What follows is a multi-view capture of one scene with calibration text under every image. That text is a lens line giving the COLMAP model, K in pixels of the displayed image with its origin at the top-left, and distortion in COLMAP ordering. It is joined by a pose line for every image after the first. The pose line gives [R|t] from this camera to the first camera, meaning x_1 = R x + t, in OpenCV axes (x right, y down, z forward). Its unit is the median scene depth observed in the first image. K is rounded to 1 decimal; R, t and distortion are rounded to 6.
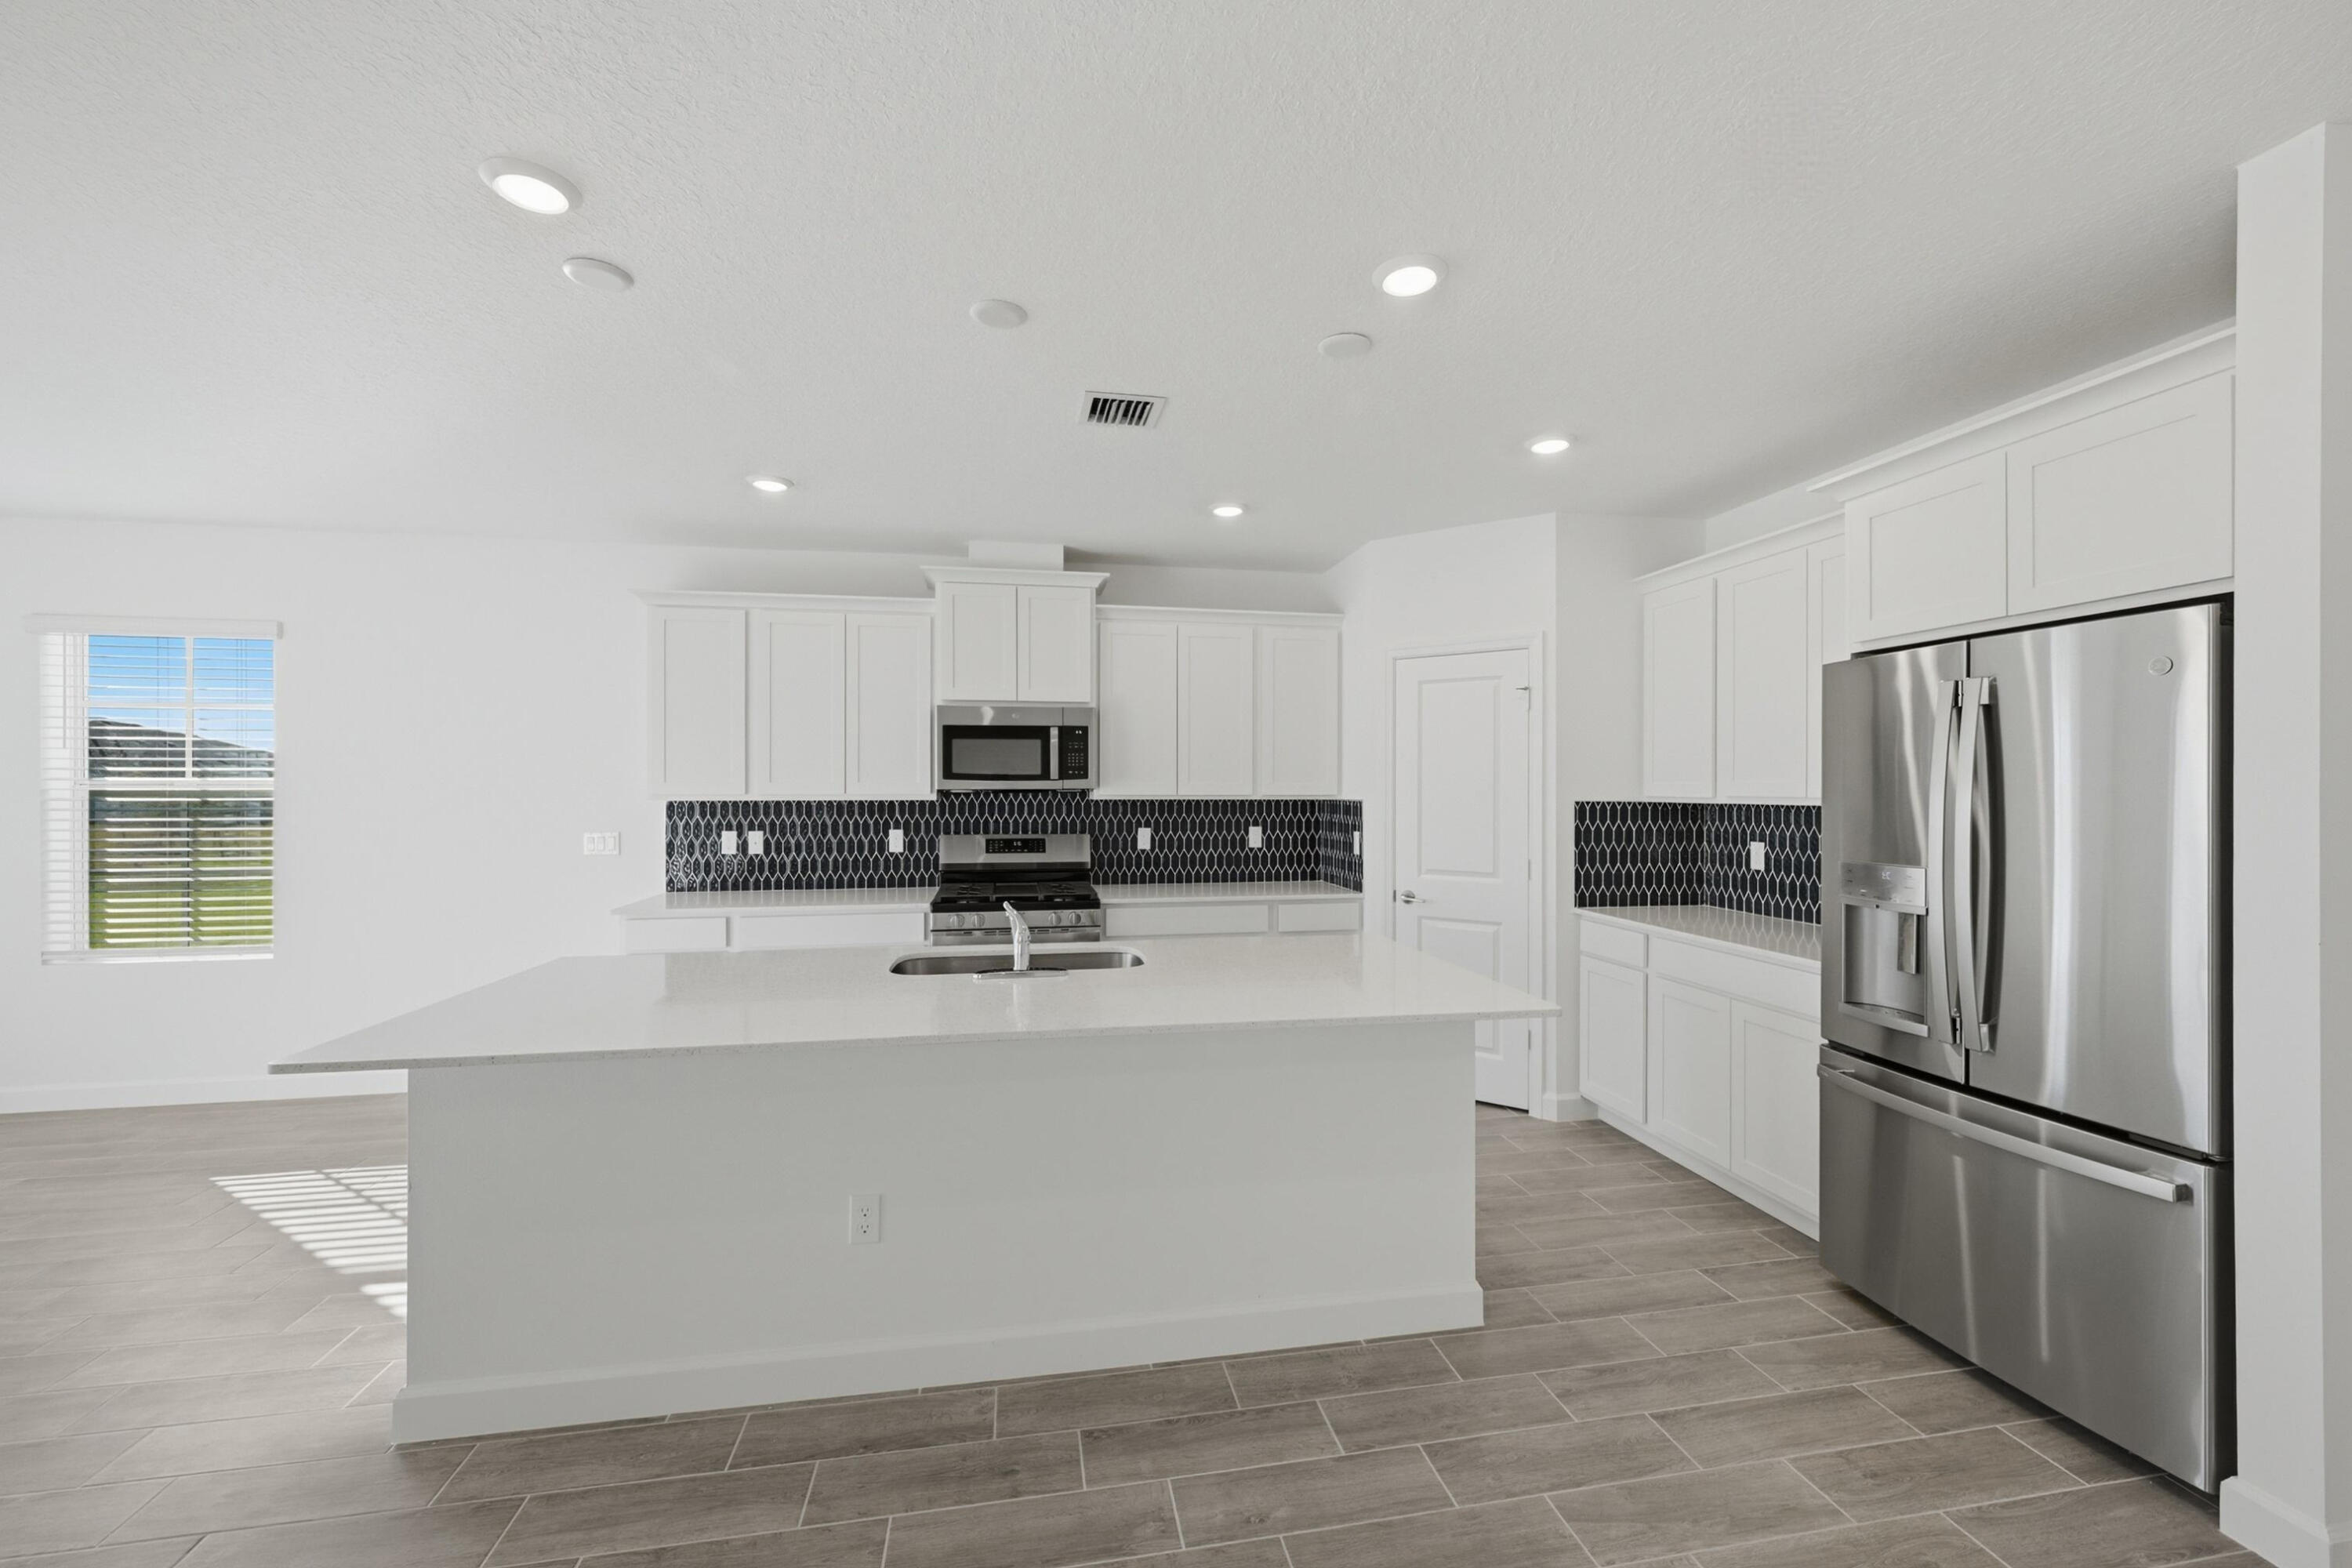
lens RADIAL K [[932.9, 0, 1184.2], [0, 932.9, 784.8], [0, 0, 1]] dist [0.000537, 0.000312]
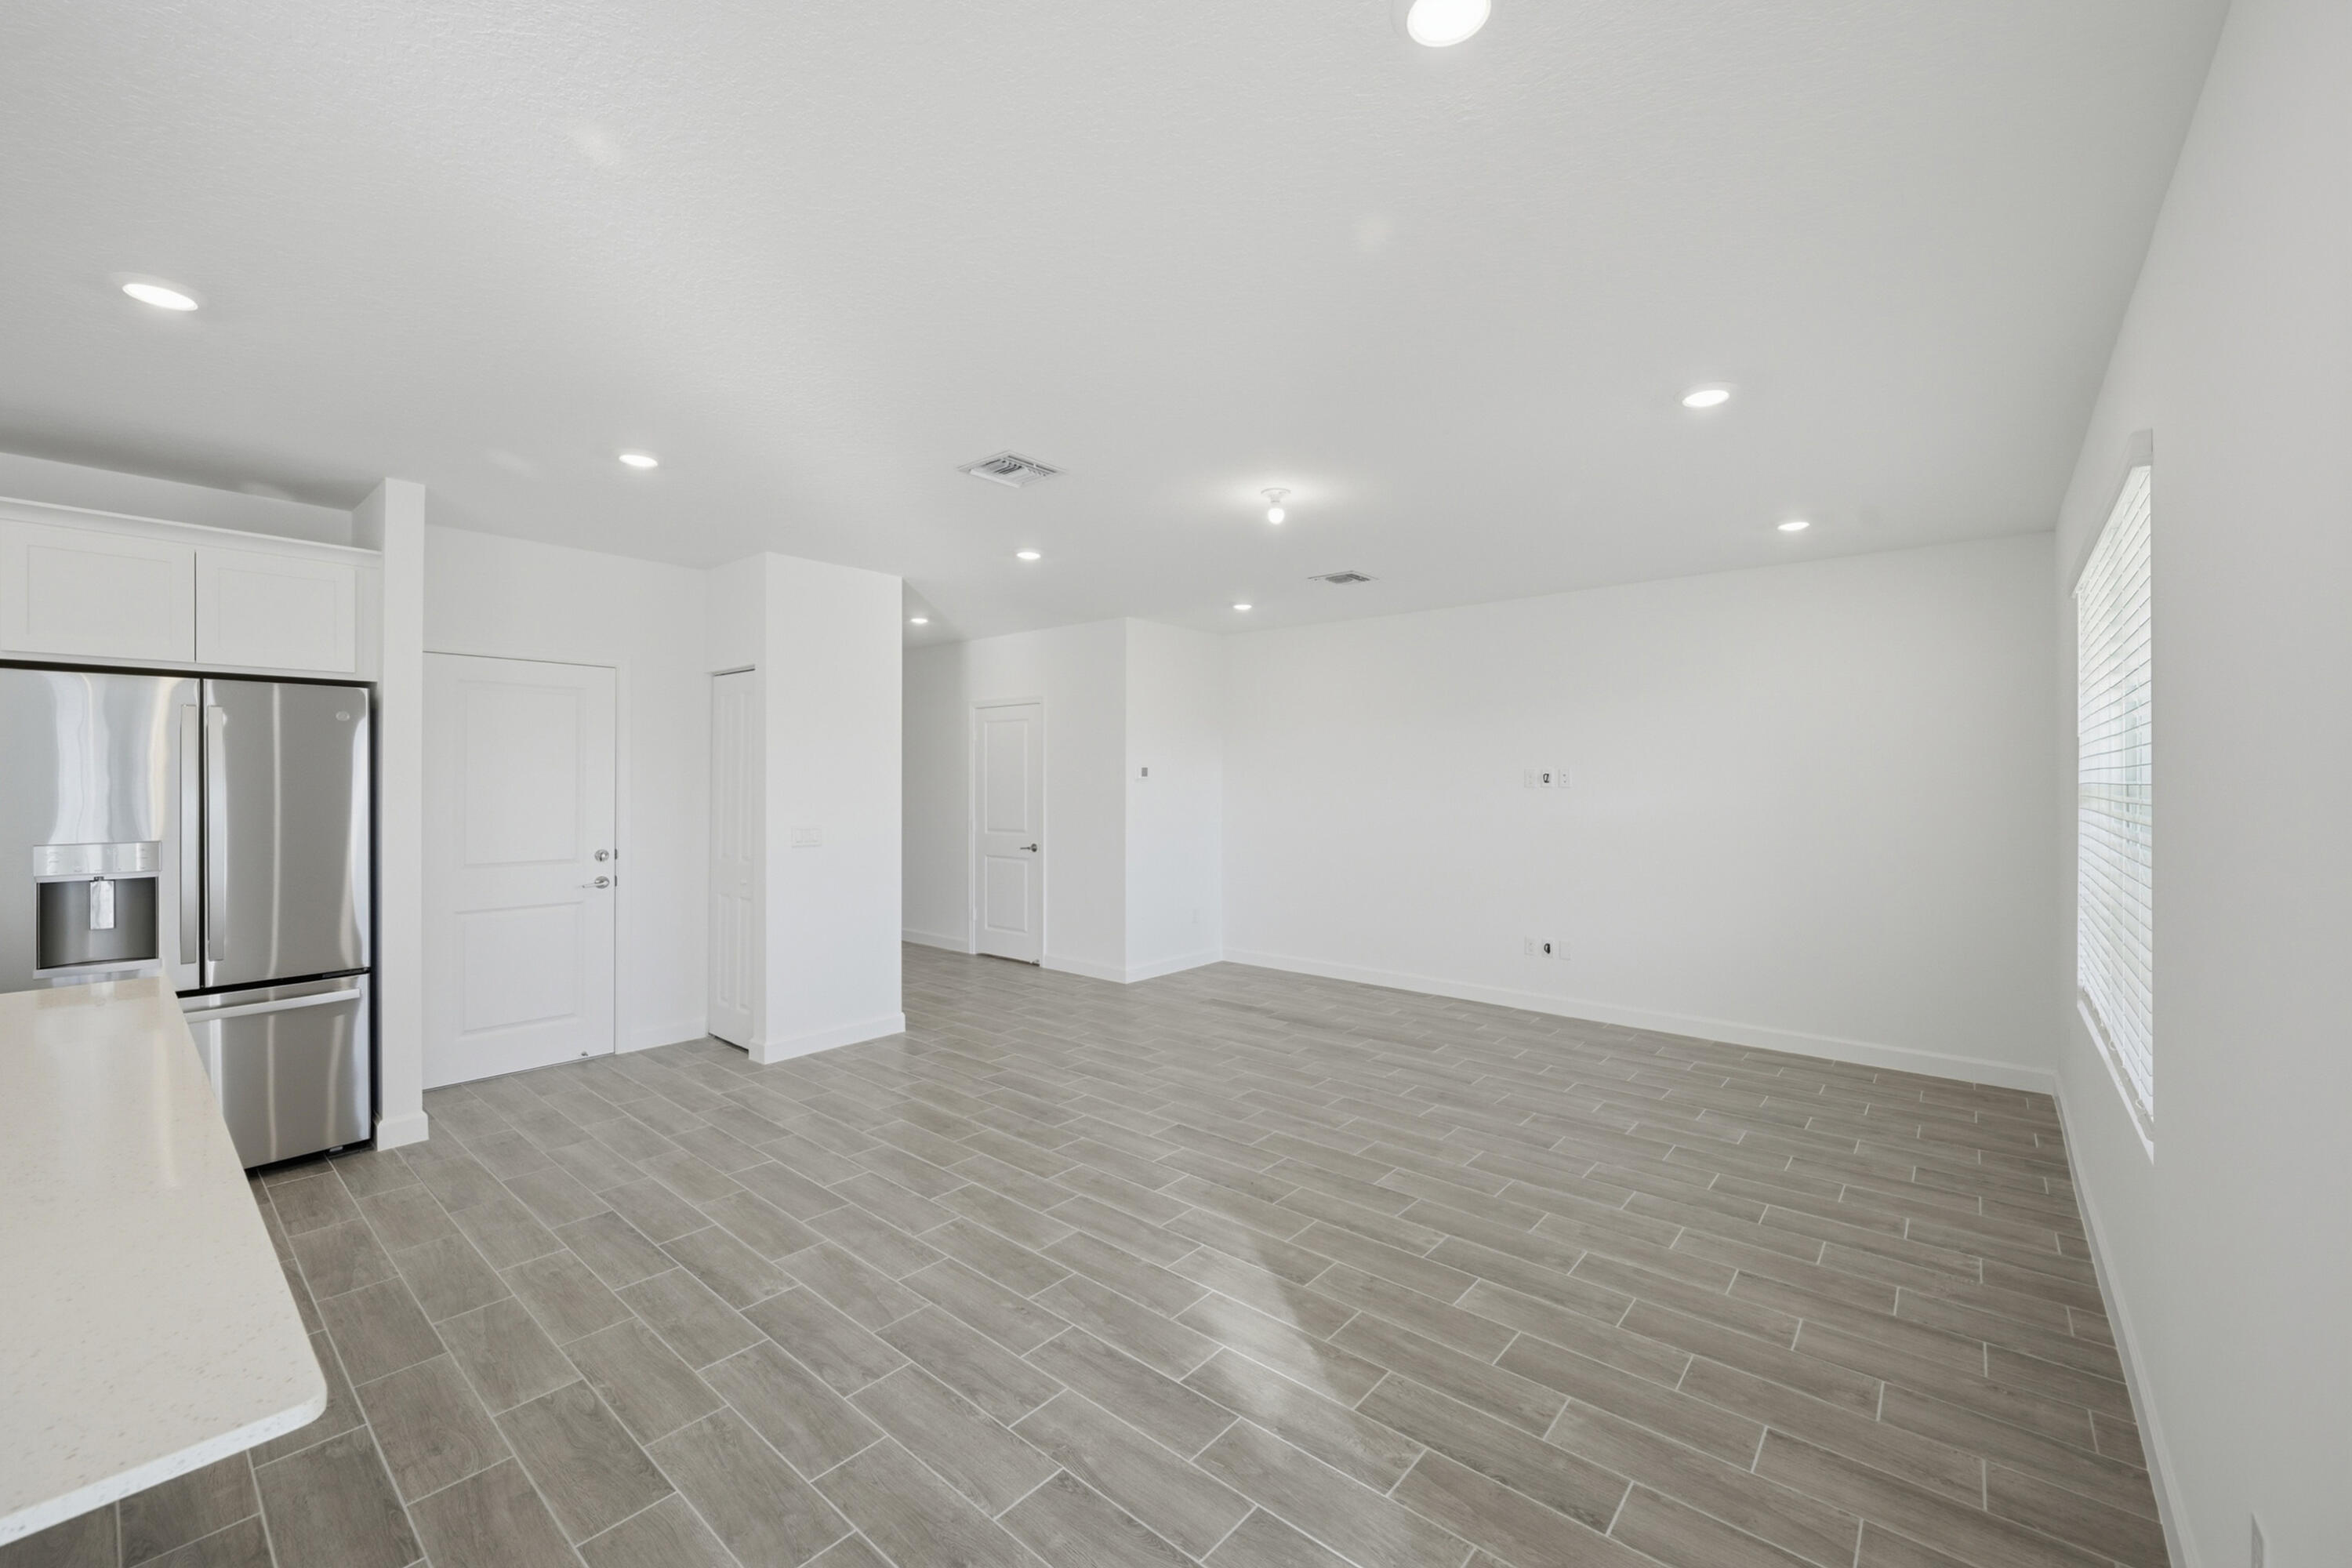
lens RADIAL K [[929.5, 0, 1176.0], [0, 929.5, 784.0], [0, 0, 1]] dist [-0.000554, 0.000710]
pose [[-0.629464, -0.002525, 0.777025, -0.616034], [-0.002181, 0.999997, 0.001483, -0.000242], [-0.777026, -0.000761, -0.629468, 0.370353]]
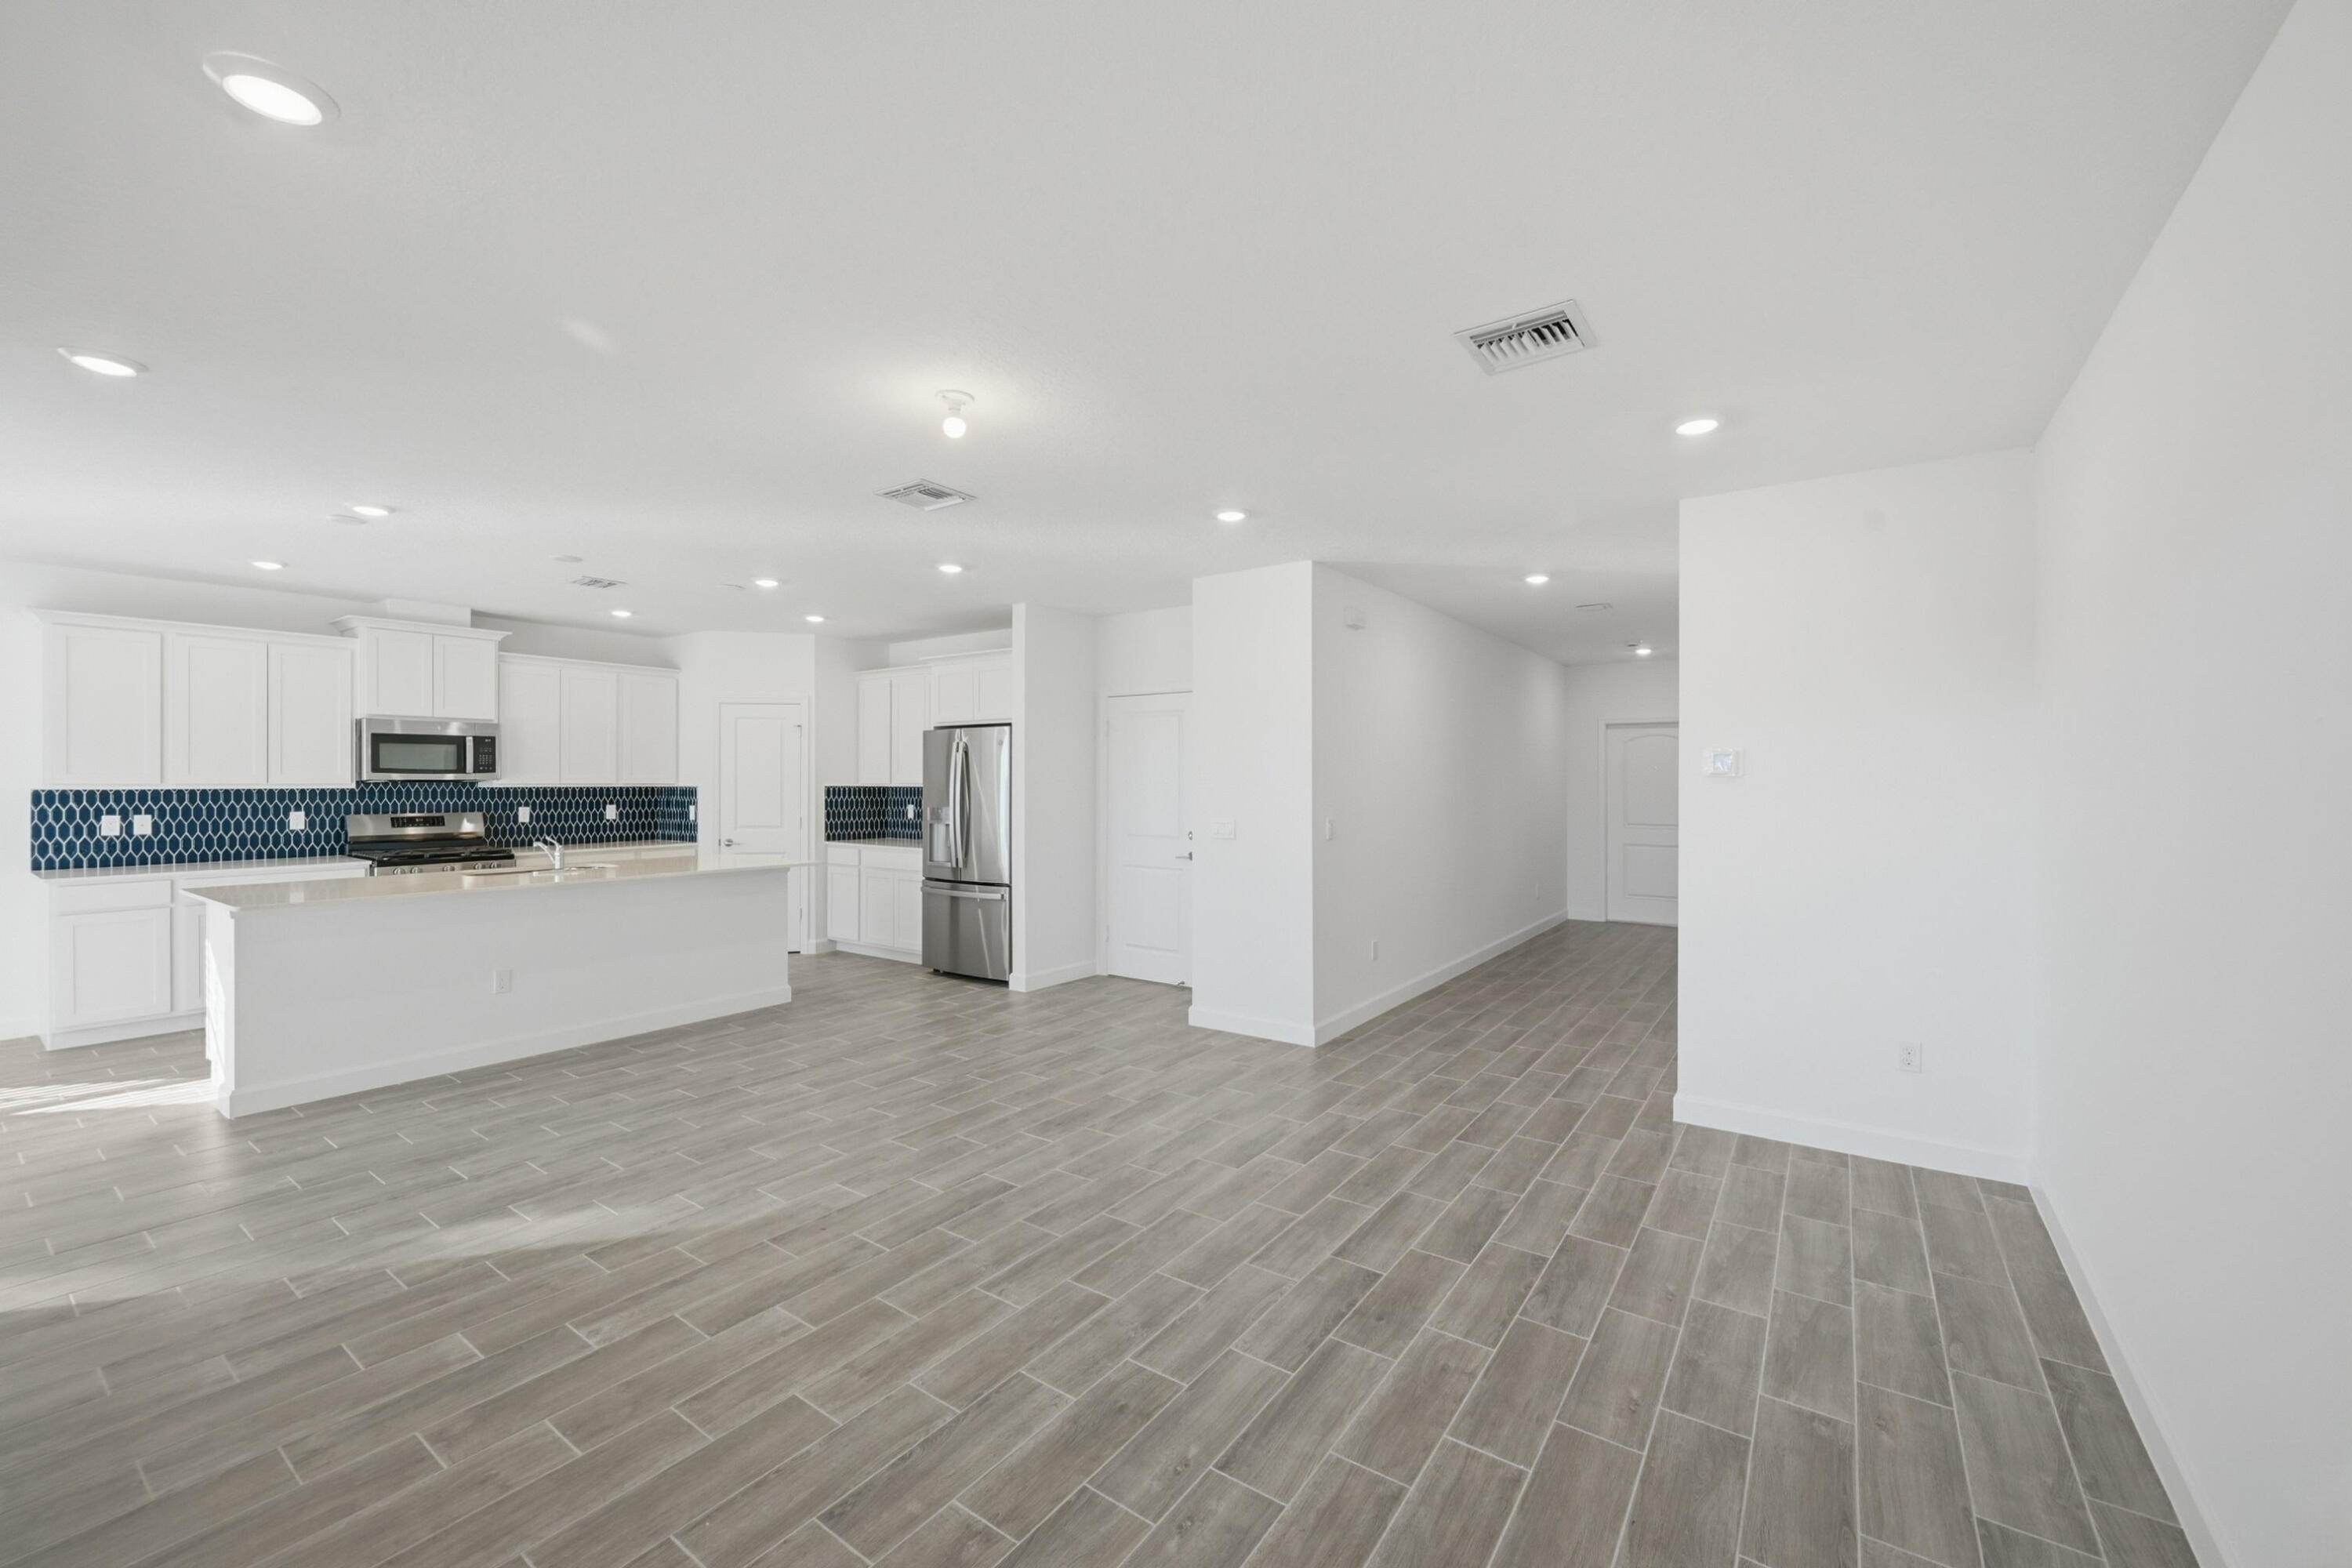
lens RADIAL K [[932.9, 0, 1184.2], [0, 932.9, 784.8], [0, 0, 1]] dist [0.000537, 0.000312]
pose [[0.713171, -0.003320, 0.700983, -0.358511], [-0.002490, 0.999970, 0.007270, -0.000851], [-0.700986, -0.006930, 0.713141, -0.795884]]
